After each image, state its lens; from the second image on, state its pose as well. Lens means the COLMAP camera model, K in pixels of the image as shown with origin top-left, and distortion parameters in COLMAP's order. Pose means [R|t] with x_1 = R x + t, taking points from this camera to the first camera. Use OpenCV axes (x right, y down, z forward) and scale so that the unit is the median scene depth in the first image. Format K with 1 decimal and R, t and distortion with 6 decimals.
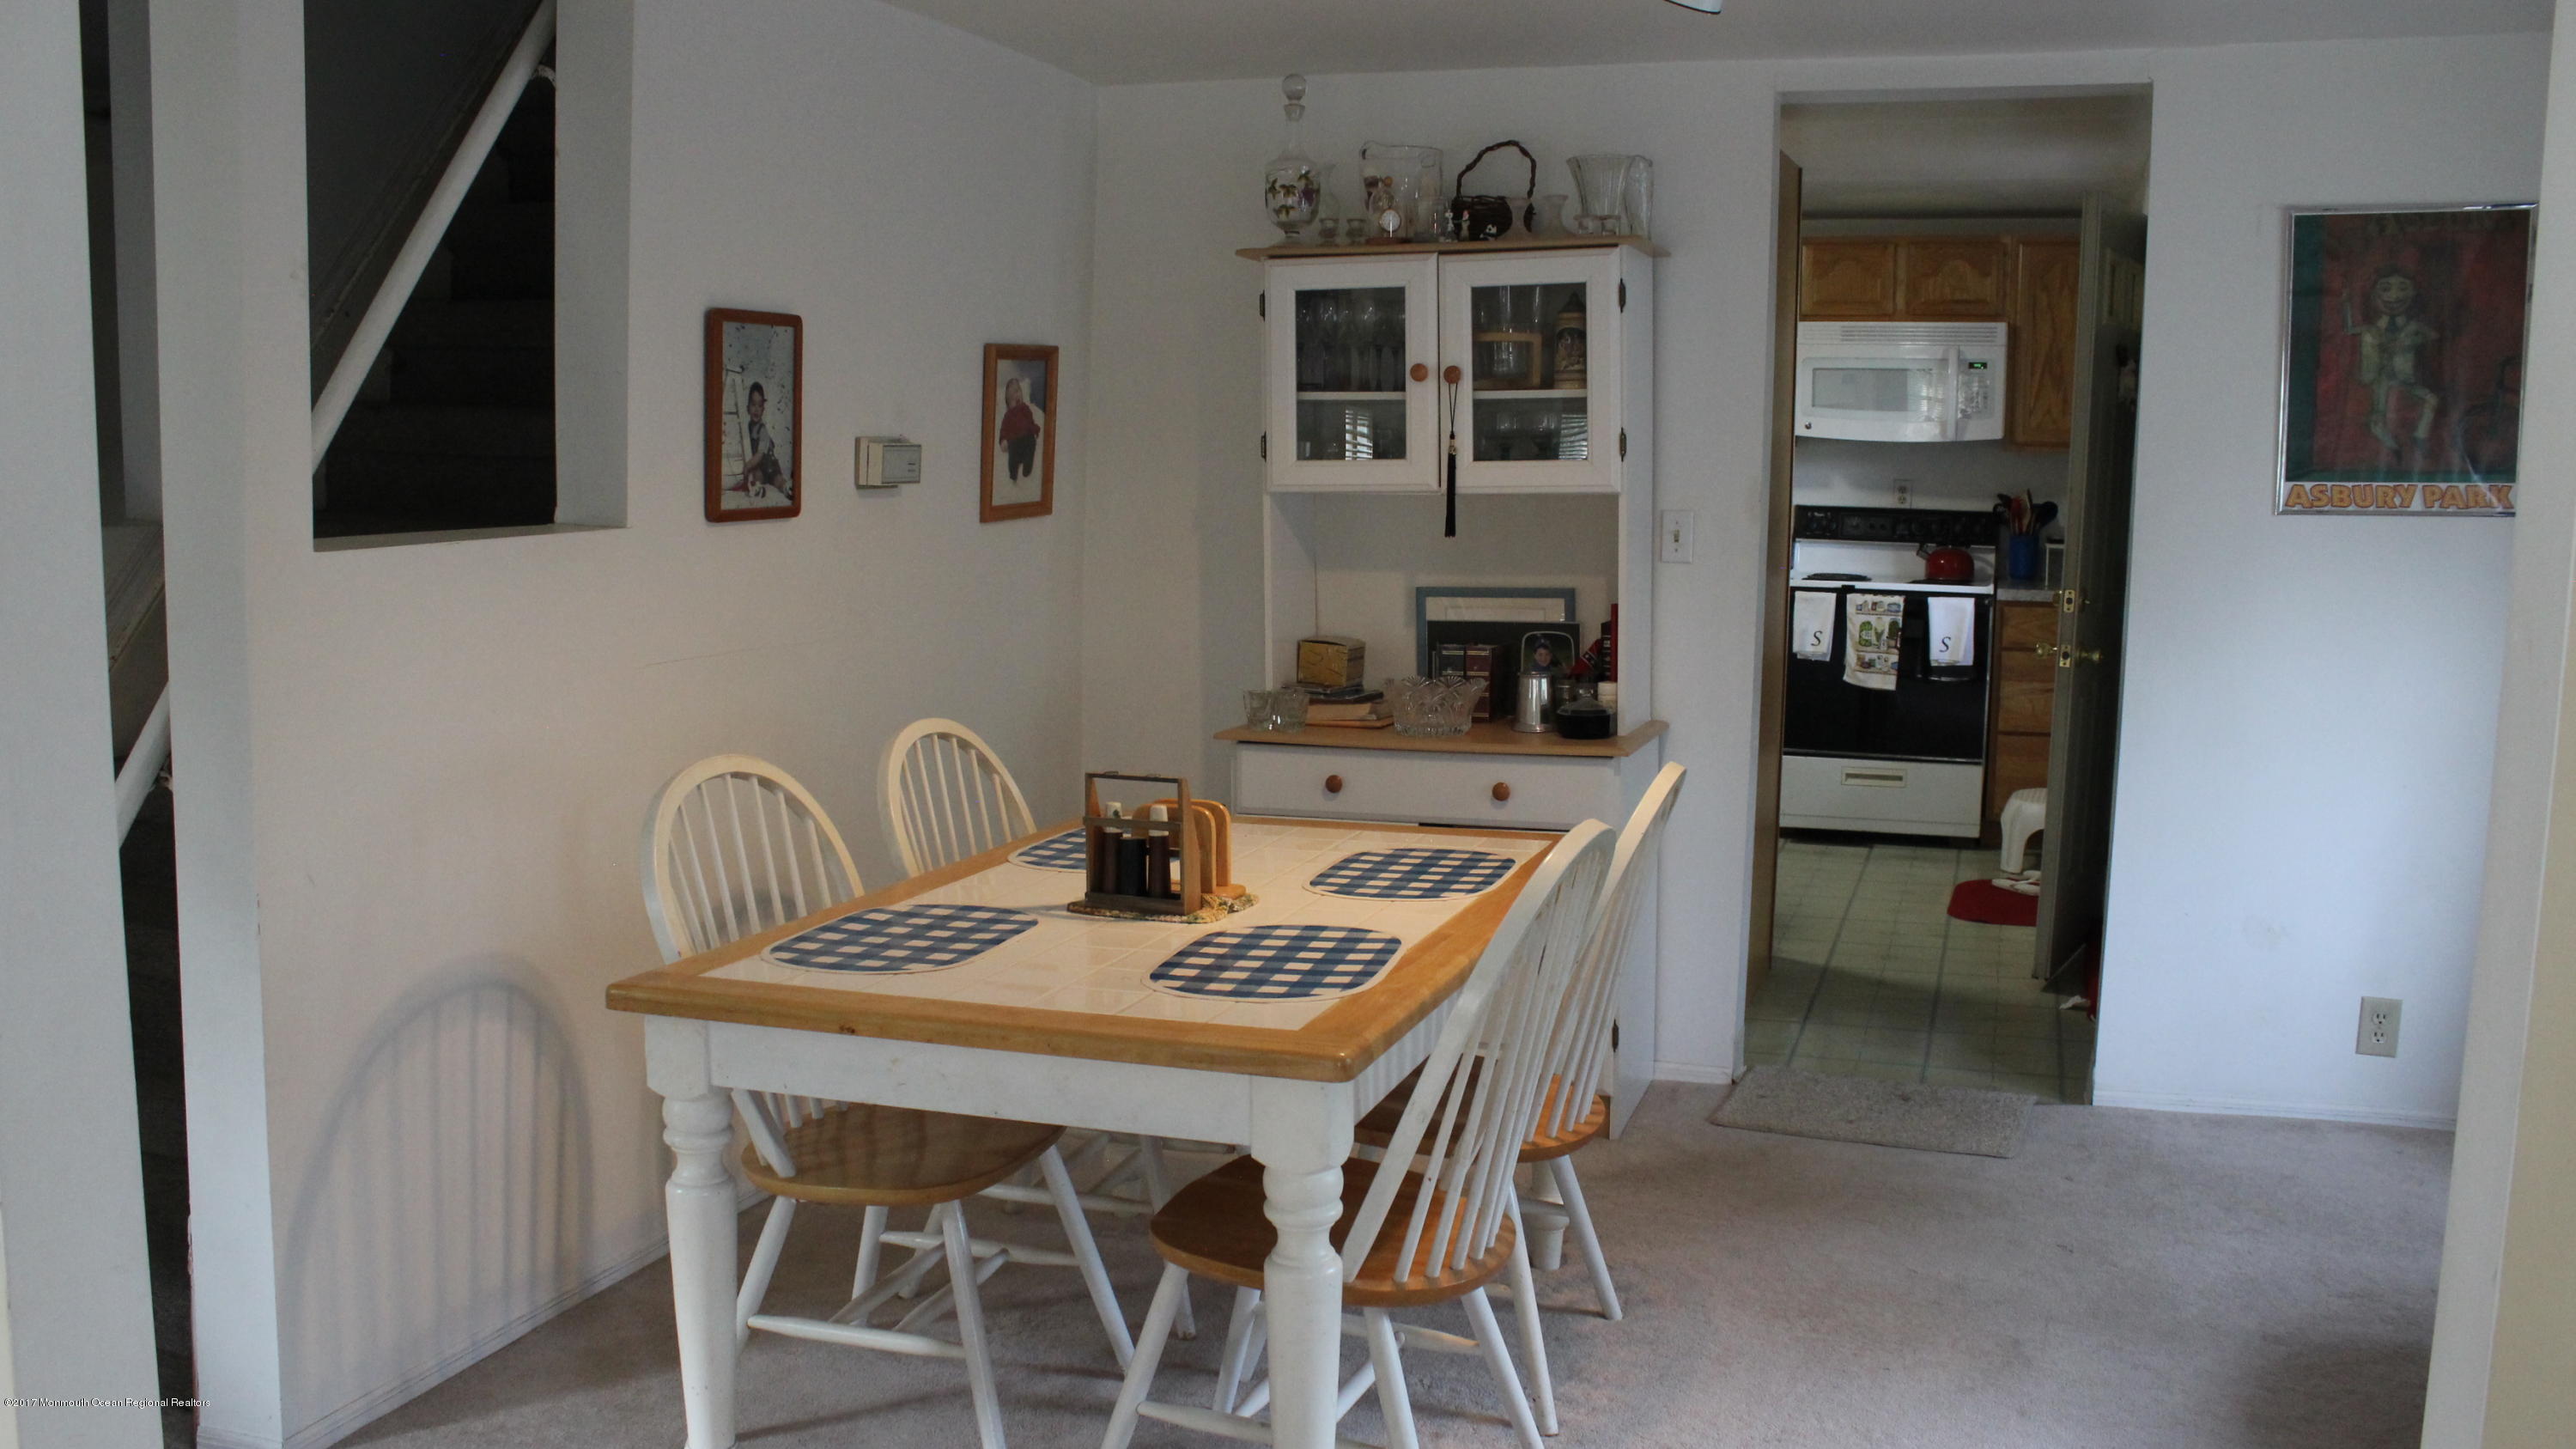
lens RADIAL K [[2153.6, 0, 1273.6], [0, 2153.6, 743.3], [0, 0, 1]] dist [-0.166681, 0.134213]
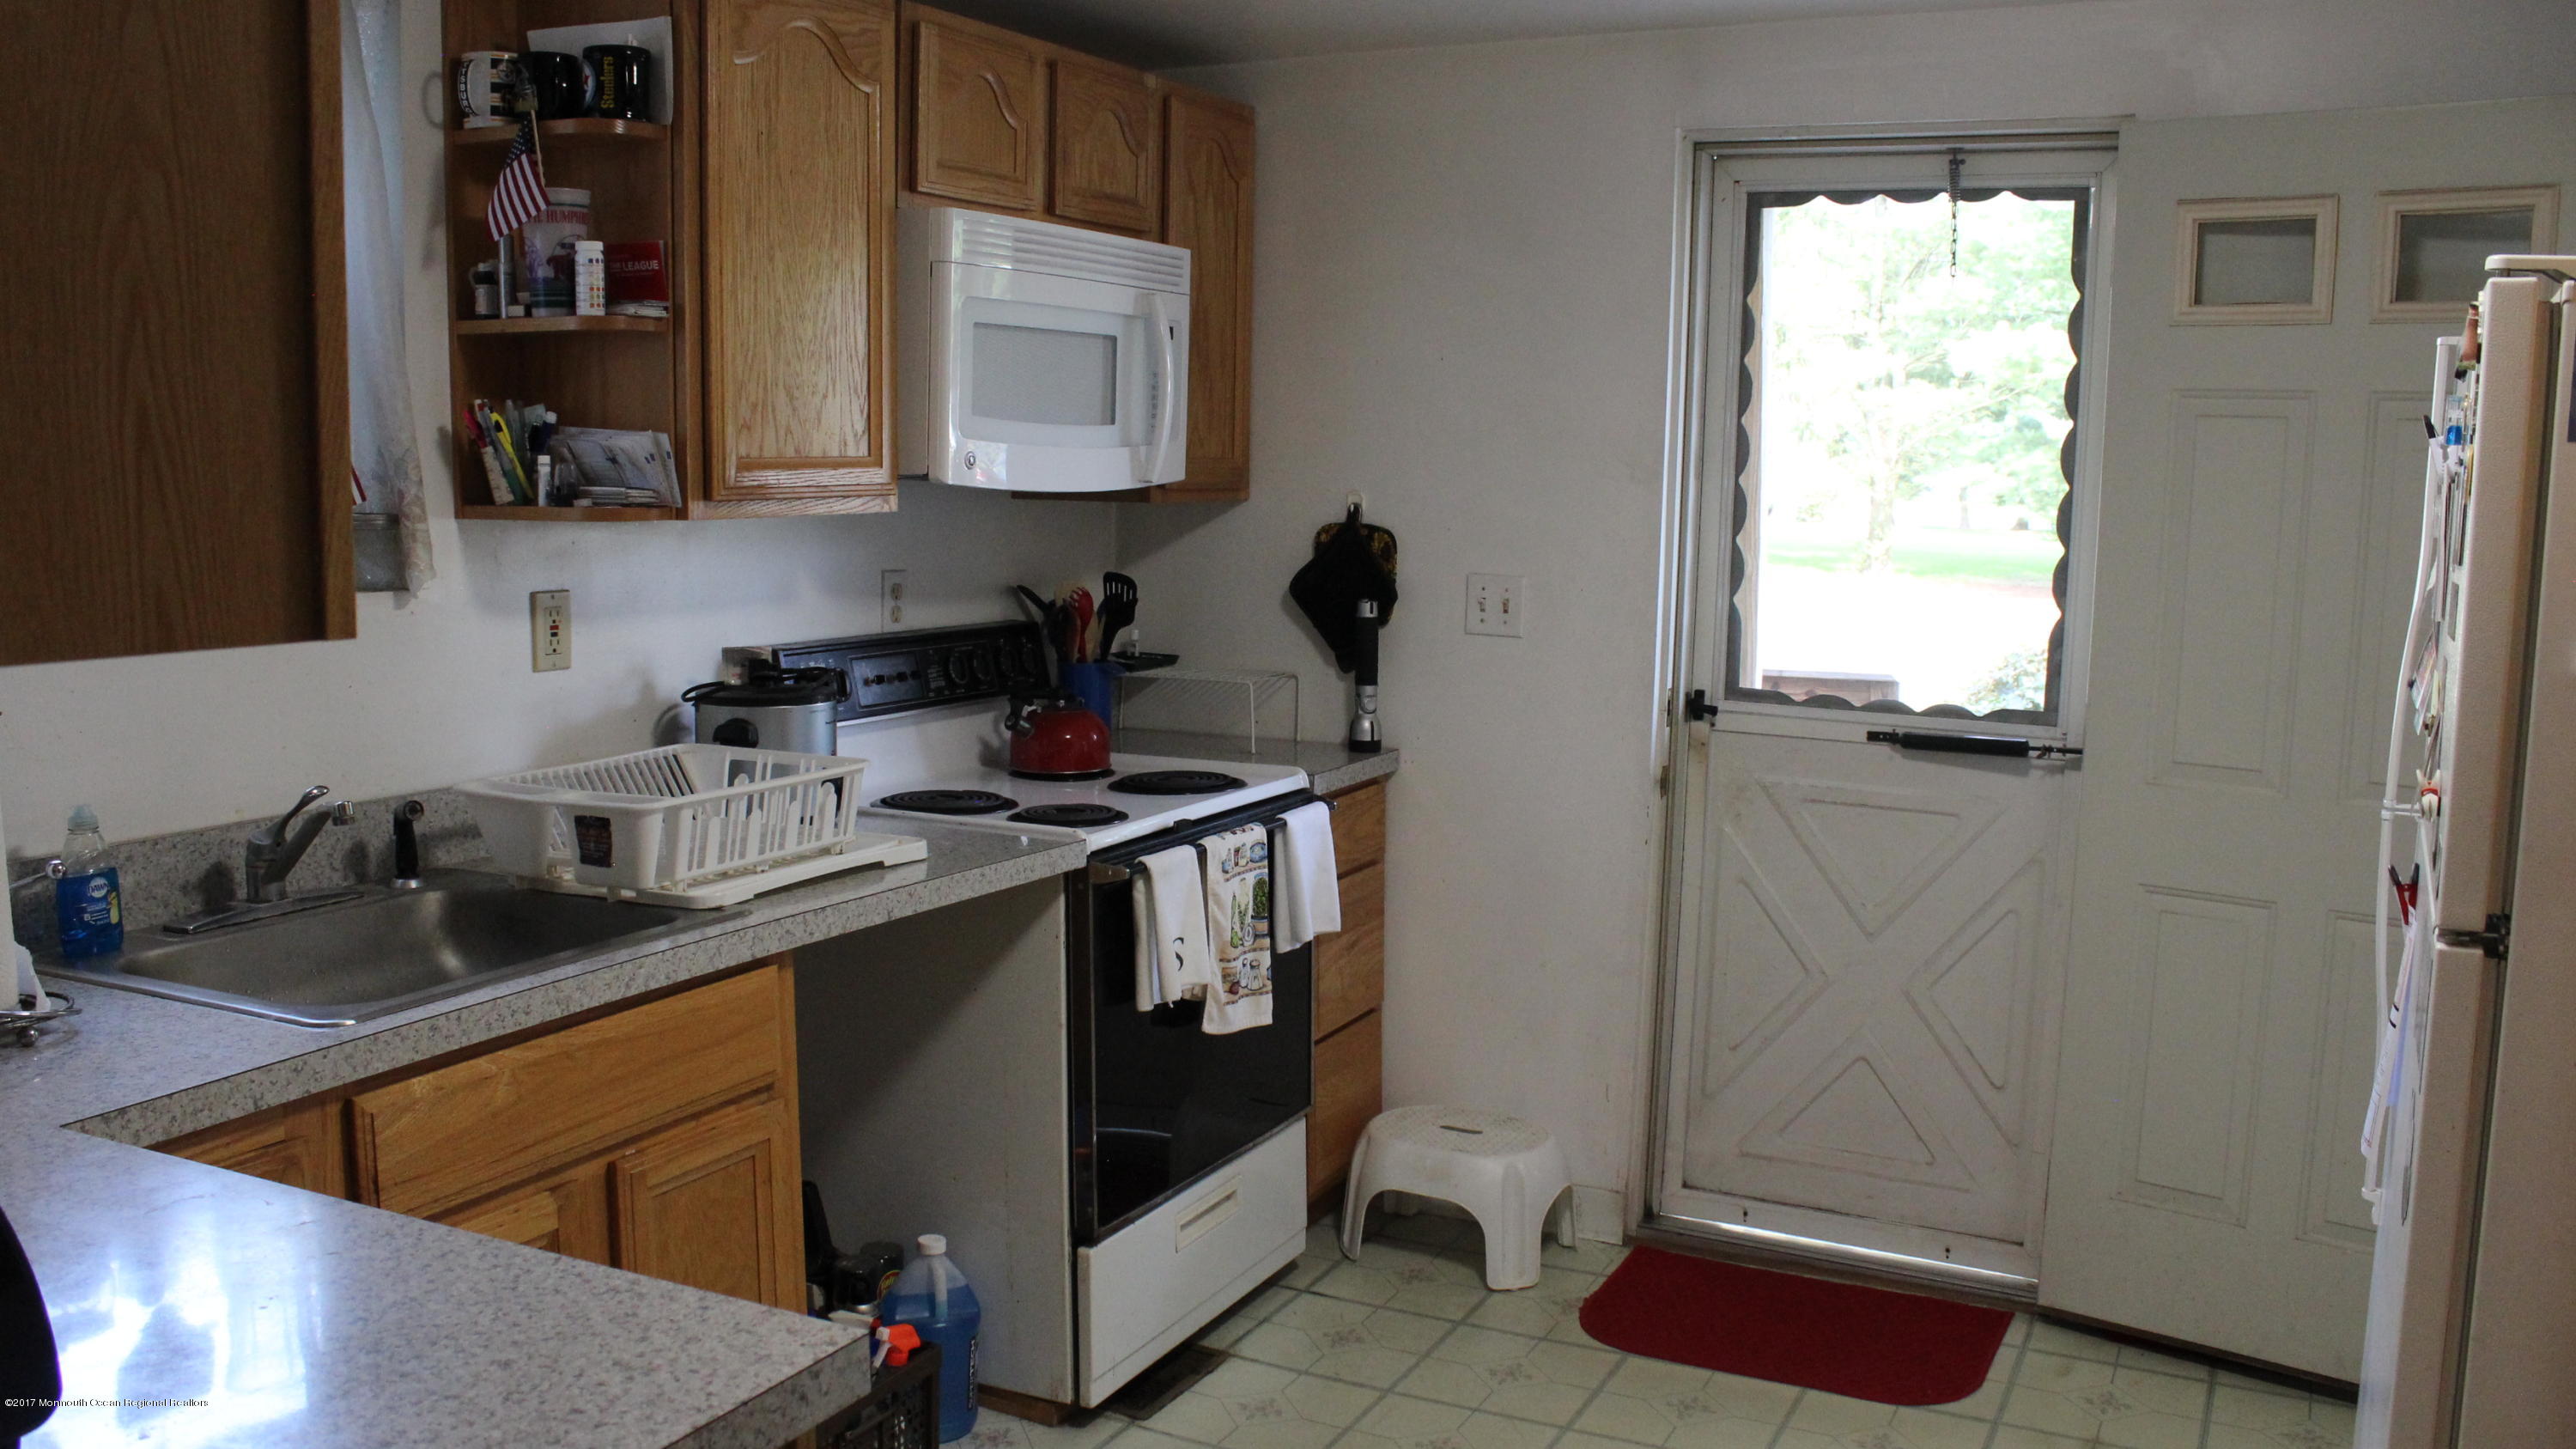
lens RADIAL K [[2153.6, 0, 1273.6], [0, 2153.6, 743.3], [0, 0, 1]] dist [-0.166681, 0.134213]
pose [[0.128128, -0.135703, 0.982430, -0.166600], [0.127054, 0.984678, 0.119443, -0.141551], [-0.983585, 0.109518, 0.143406, 0.914337]]
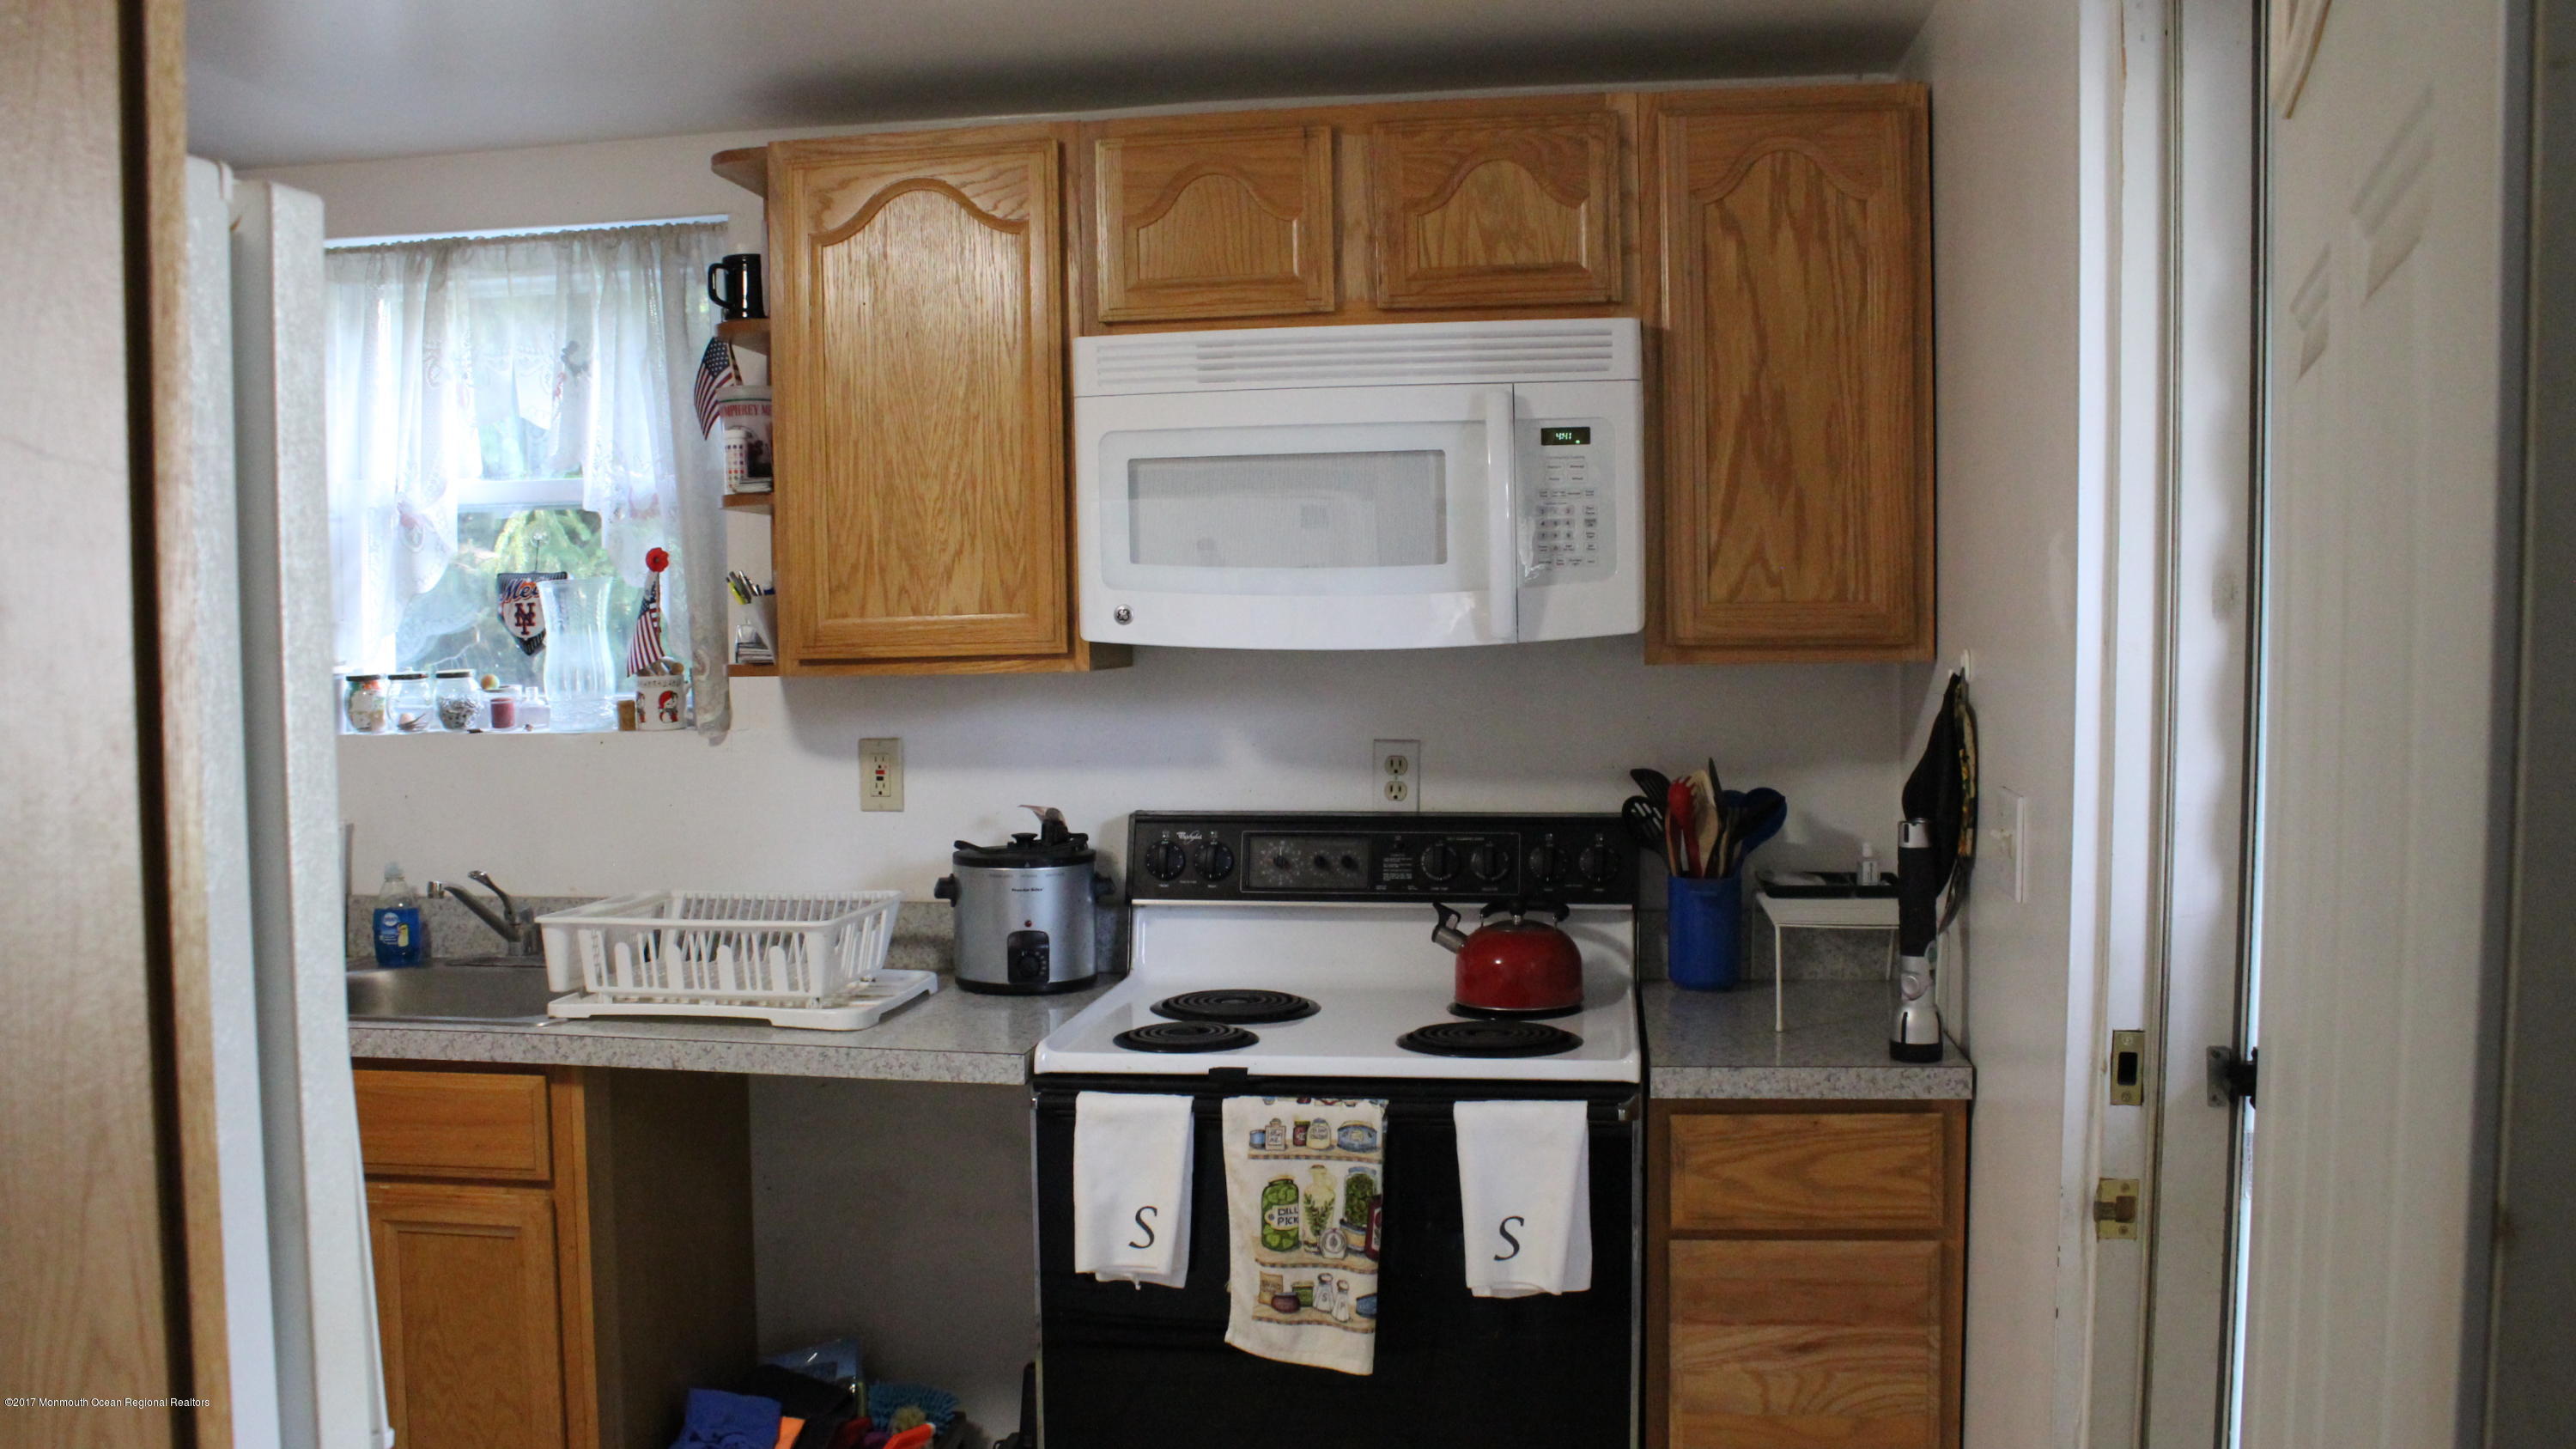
lens RADIAL K [[2153.6, 0, 1273.6], [0, 2153.6, 743.3], [0, 0, 1]] dist [-0.166681, 0.134213]
pose [[0.983922, -0.032805, 0.175559, 0.217481], [0.047204, 0.995798, -0.078478, -0.099456], [-0.172247, 0.085503, 0.981336, 0.649194]]
